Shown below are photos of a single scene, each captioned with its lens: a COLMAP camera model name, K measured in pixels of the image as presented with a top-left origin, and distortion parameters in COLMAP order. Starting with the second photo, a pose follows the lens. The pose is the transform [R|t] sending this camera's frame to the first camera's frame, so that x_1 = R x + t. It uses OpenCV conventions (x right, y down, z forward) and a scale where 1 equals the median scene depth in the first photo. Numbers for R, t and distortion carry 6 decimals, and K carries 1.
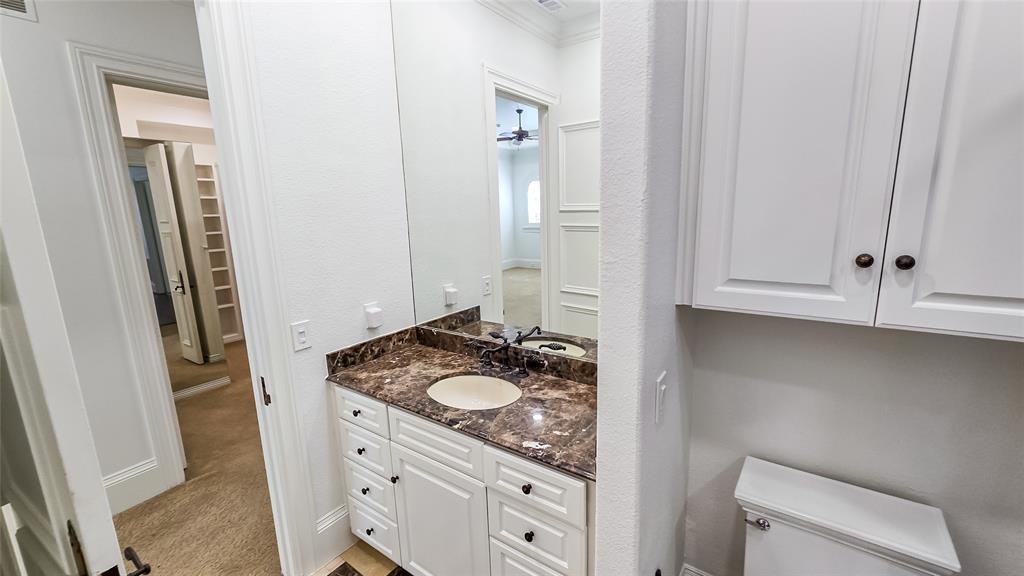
lens RADIAL K [[417.7, 0, 514.2], [0, 417.7, 292.1], [0, 0, 1]] dist [0.001834, -0.000516]
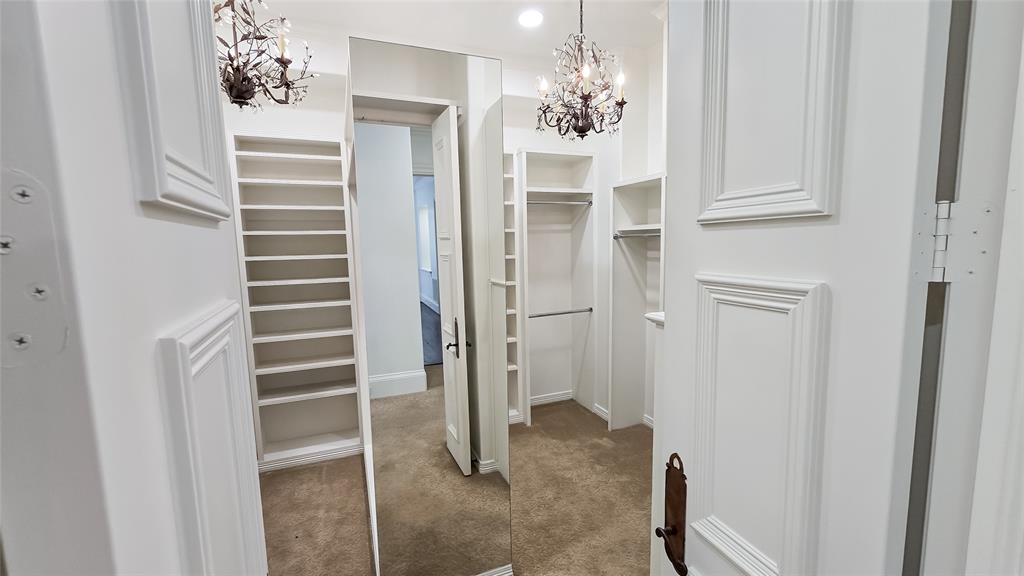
lens RADIAL K [[417.7, 0, 511.4], [0, 417.7, 284.7], [0, 0, 1]] dist [0.001834, -0.000516]
pose [[0.845594, 0.060935, -0.530337, -0.316970], [-0.101090, 0.993766, -0.047001, -0.061641], [0.524167, 0.093356, 0.846483, 0.402458]]
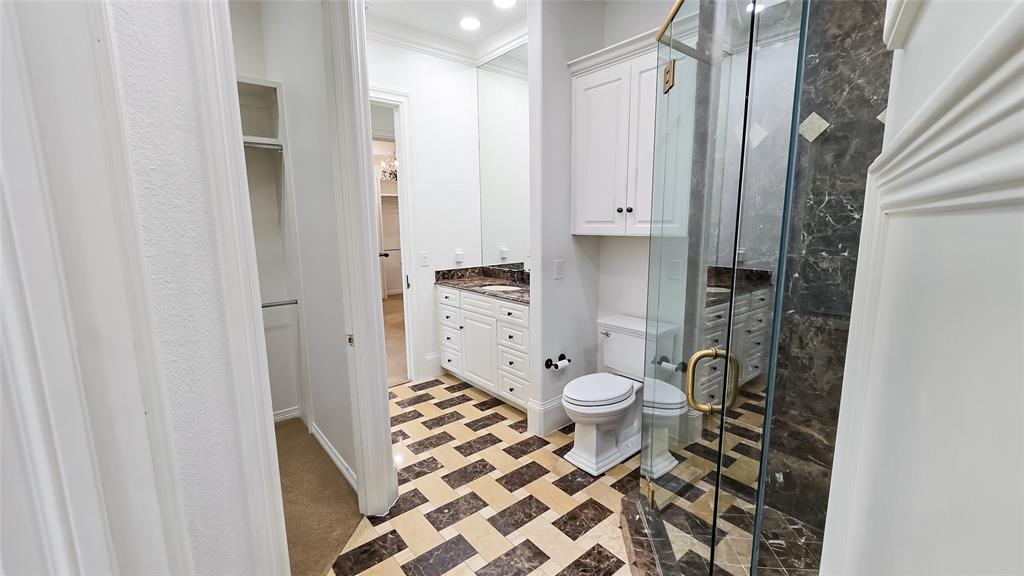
lens RADIAL K [[417.7, 0, 512.7], [0, 417.7, 287.2], [0, 0, 1]] dist [0.001834, -0.000516]
pose [[0.965281, 0.050320, -0.256322, 0.439722], [-0.060254, 0.997700, -0.031047, 0.269280], [0.254171, 0.045414, 0.966093, -0.863846]]
